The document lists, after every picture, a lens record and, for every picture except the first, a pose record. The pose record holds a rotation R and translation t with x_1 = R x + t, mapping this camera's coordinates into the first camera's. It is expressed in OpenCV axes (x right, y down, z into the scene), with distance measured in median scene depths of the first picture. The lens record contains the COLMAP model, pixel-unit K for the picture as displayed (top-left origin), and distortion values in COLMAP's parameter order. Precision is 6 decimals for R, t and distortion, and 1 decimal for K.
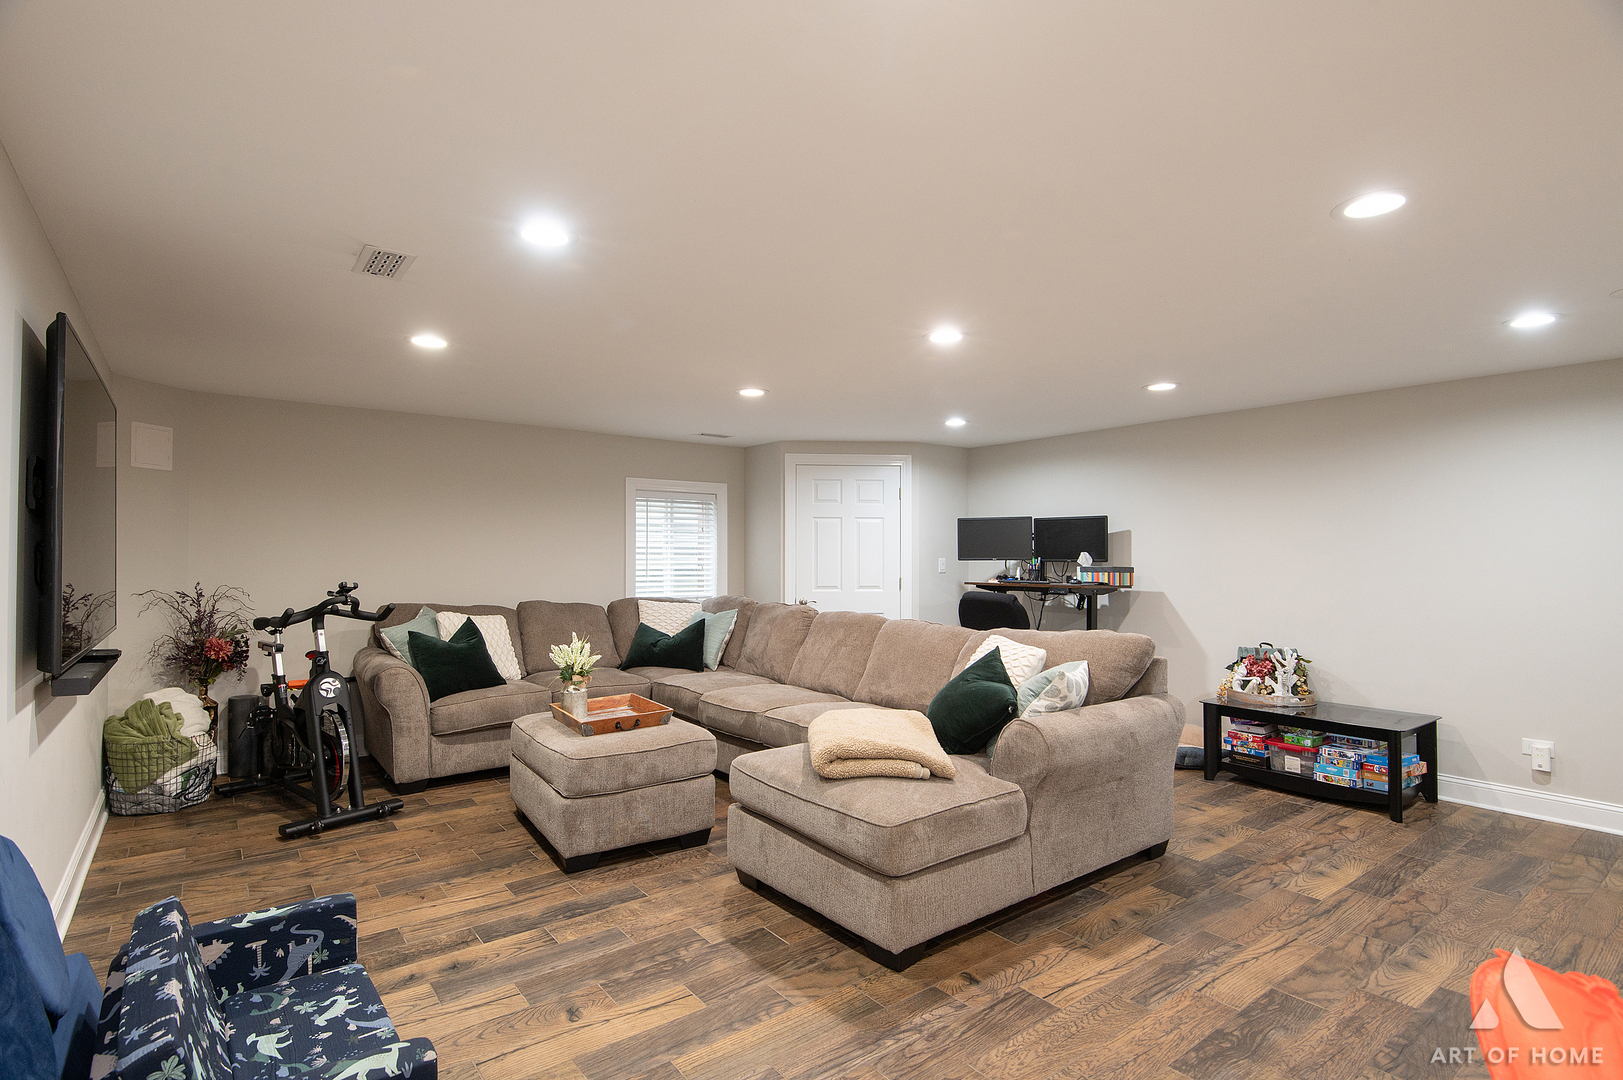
lens RADIAL K [[797.8, 0, 800.3], [0, 797.8, 538.2], [0, 0, 1]] dist [0.001350, -0.000525]
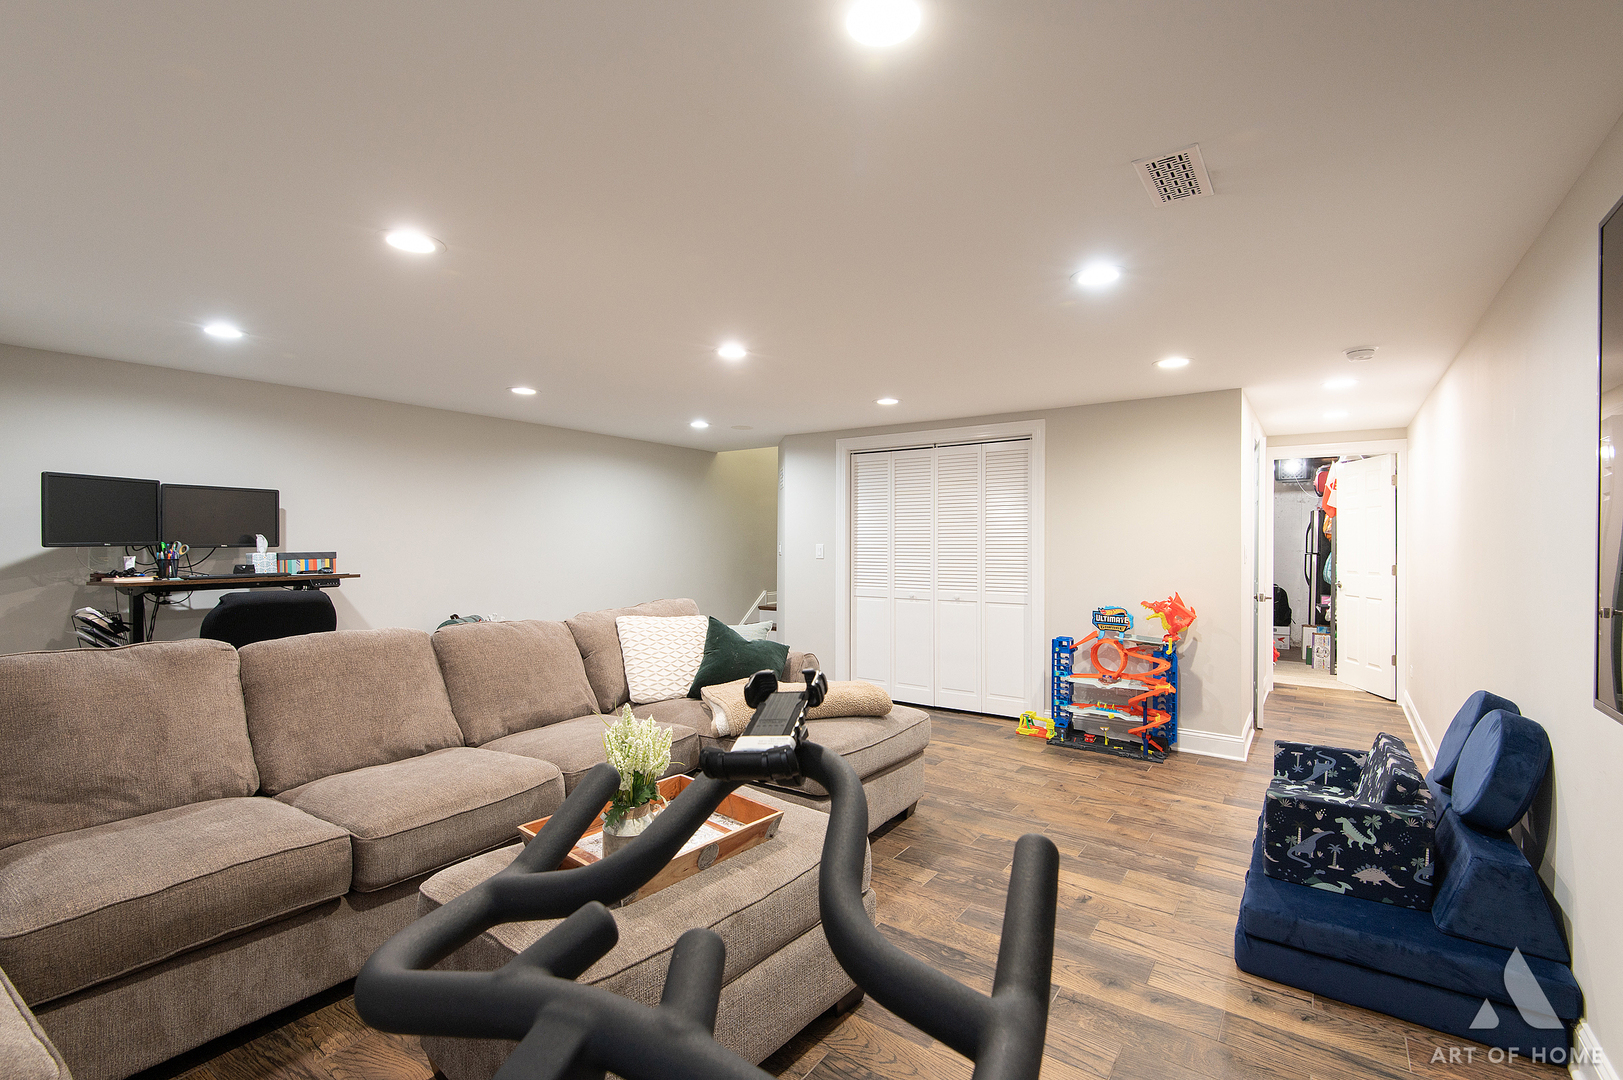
lens RADIAL K [[734.0, 0, 801.0], [0, 734.0, 546.6], [0, 0, 1]] dist [0.005725, -0.000464]
pose [[-0.299237, -0.013648, 0.954081, -1.076992], [-0.025340, 0.999659, 0.006352, 0.023090], [-0.953842, -0.022275, -0.299481, 1.523233]]
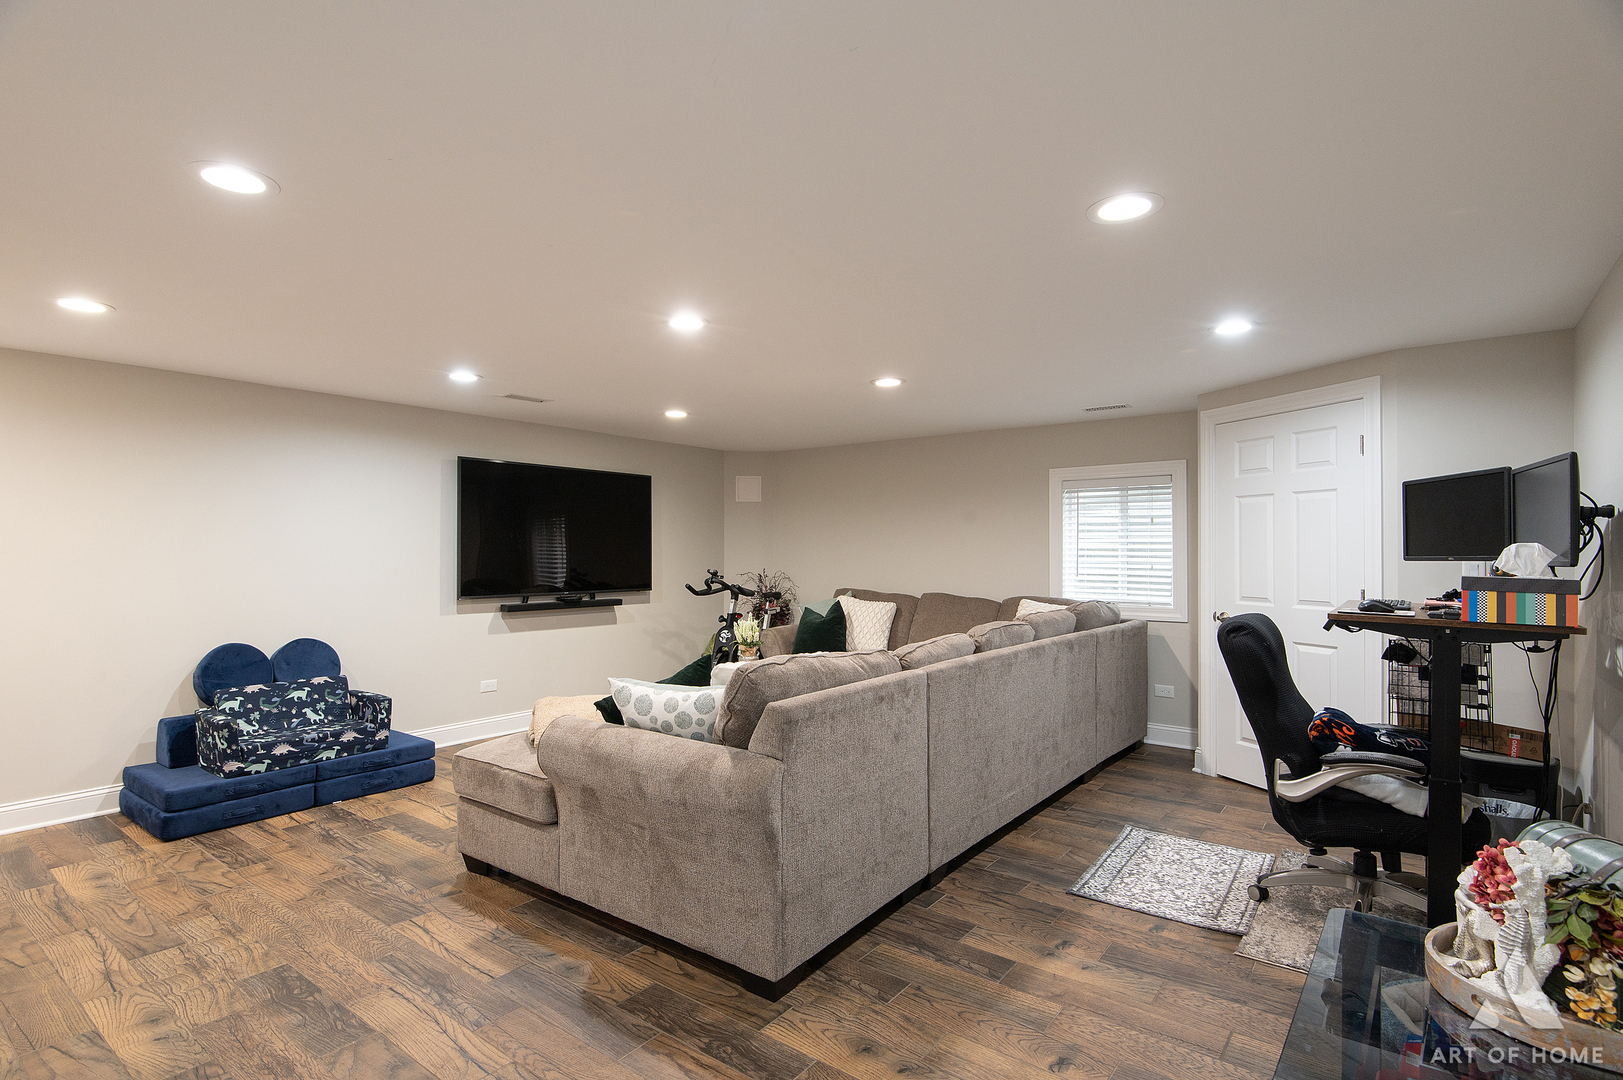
lens RADIAL K [[797.8, 0, 808.8], [0, 797.8, 544.1], [0, 0, 1]] dist [0.001350, -0.000525]
pose [[0.271197, -0.012836, -0.962438, 1.422814], [0.022439, 0.999724, -0.007010, 0.028647], [0.962262, -0.019695, 0.271410, 1.101754]]
